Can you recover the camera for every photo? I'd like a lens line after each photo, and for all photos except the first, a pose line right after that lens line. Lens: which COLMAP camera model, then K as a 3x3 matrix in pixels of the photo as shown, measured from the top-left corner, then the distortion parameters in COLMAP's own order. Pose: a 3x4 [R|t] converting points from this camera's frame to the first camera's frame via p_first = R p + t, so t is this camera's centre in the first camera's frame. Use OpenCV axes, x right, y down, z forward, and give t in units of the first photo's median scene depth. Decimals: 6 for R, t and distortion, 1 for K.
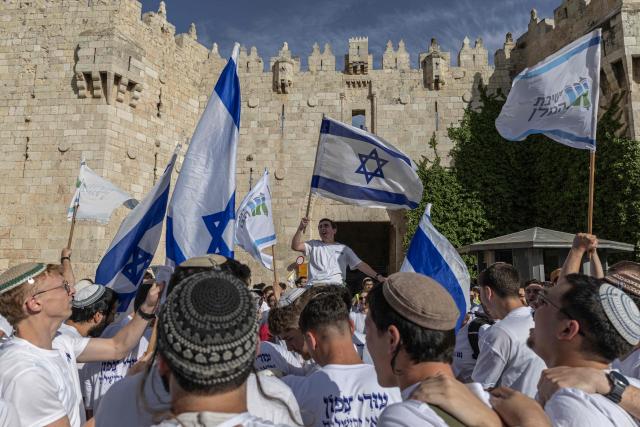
lens RADIAL K [[441.9, 0, 320.0], [0, 441.9, 213.5], [0, 0, 1]] dist [0.000678, -0.001109]
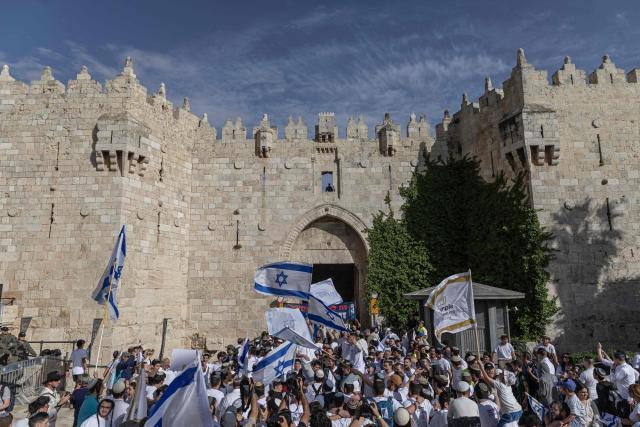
lens RADIAL K [[441.9, 0, 320.0], [0, 441.9, 213.5], [0, 0, 1]] dist [0.000678, -0.001109]
pose [[0.996872, -0.008700, 0.078554, -0.029484], [0.010997, 0.999523, -0.028846, -0.088441], [-0.078265, 0.029620, 0.996492, -0.212179]]
